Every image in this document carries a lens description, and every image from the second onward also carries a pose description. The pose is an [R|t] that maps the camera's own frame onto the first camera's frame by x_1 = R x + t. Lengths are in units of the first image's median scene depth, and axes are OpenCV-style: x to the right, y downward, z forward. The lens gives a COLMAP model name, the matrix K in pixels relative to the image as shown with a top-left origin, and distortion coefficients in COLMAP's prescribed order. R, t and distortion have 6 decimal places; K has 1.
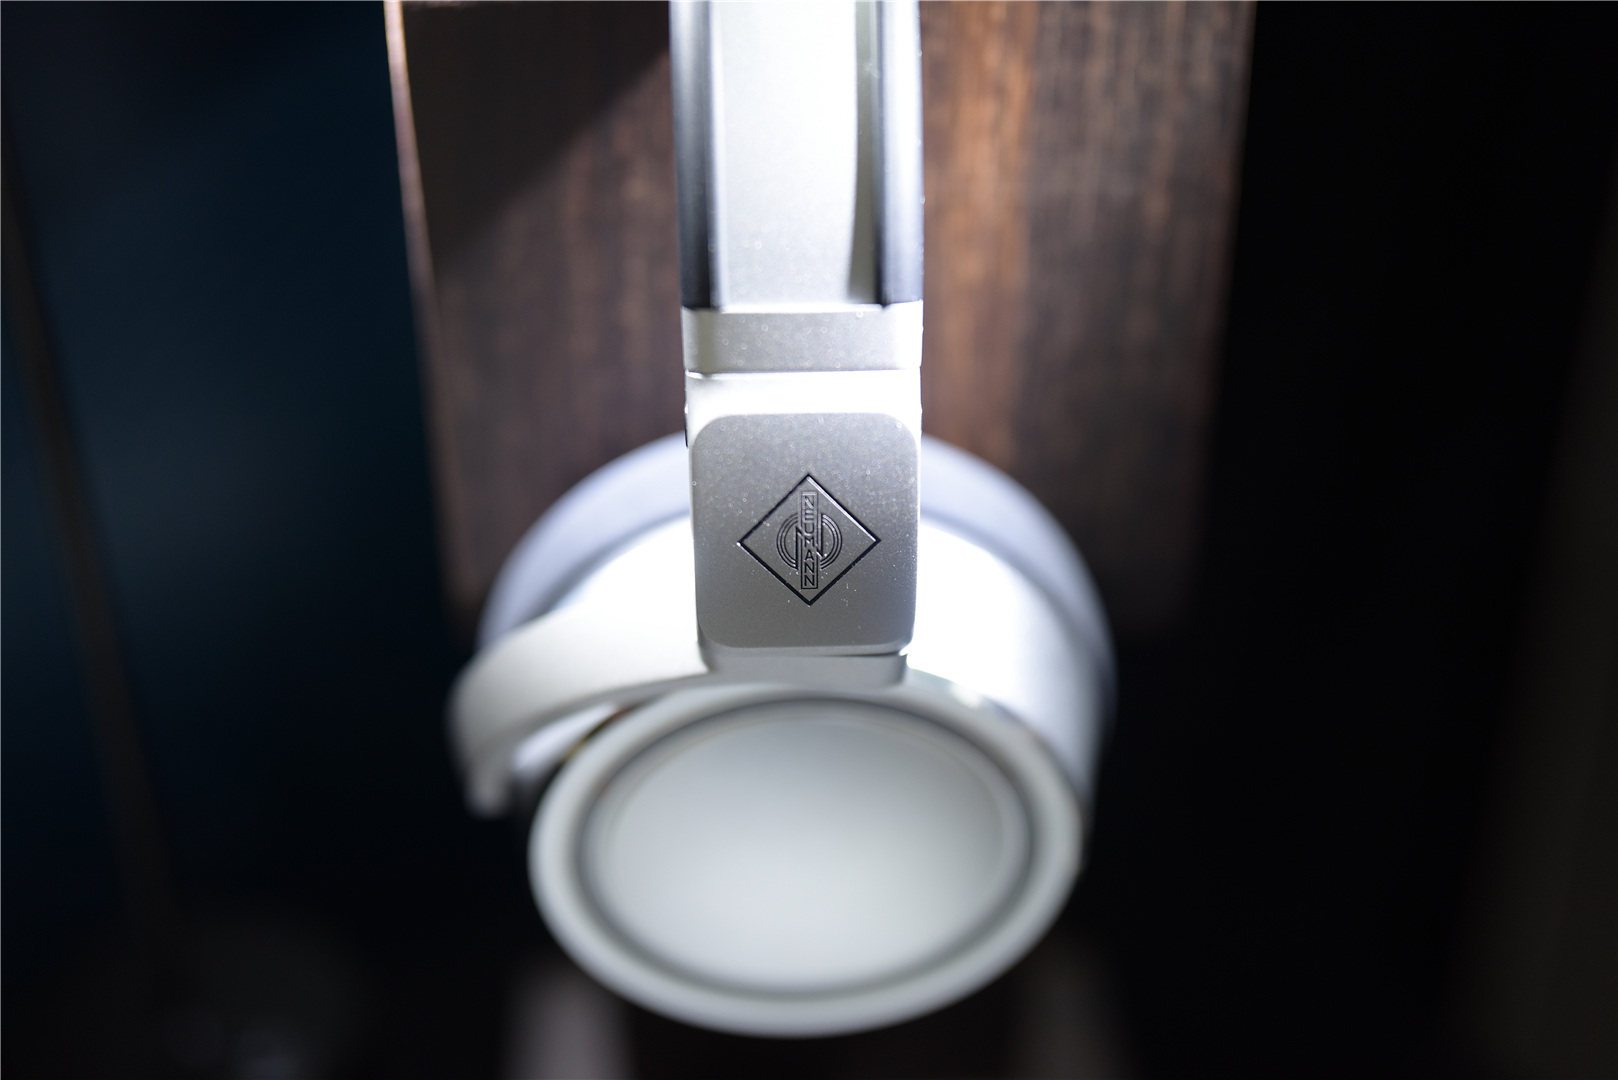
lens RADIAL K [[1885.7, 0, 810.4], [0, 1885.7, 539.2], [0, 0, 1]] dist [0.026004, 0.000000]
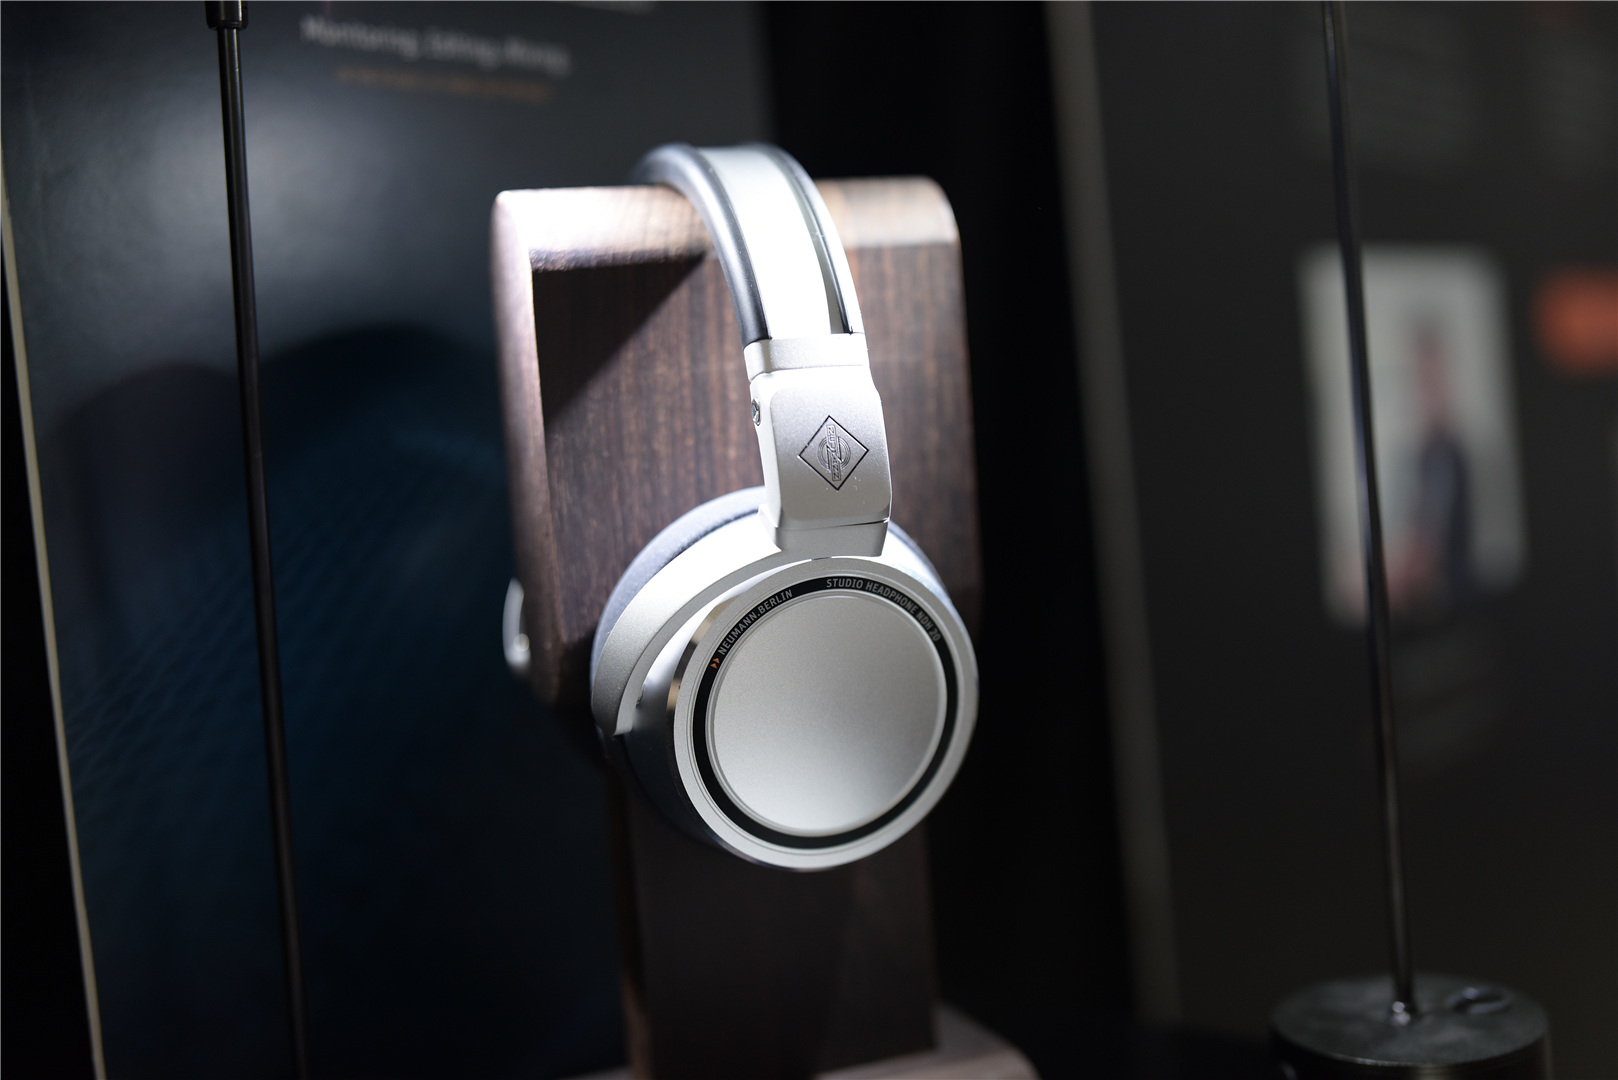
lens RADIAL K [[1885.7, 0, 808.1], [0, 1885.7, 539.7], [0, 0, 1]] dist [0.026004, 0.000000]
pose [[0.947367, -0.083635, 0.309032, -0.526903], [0.216686, 0.878087, -0.426628, 0.750934], [-0.235676, 0.471136, 0.849993, -0.476923]]
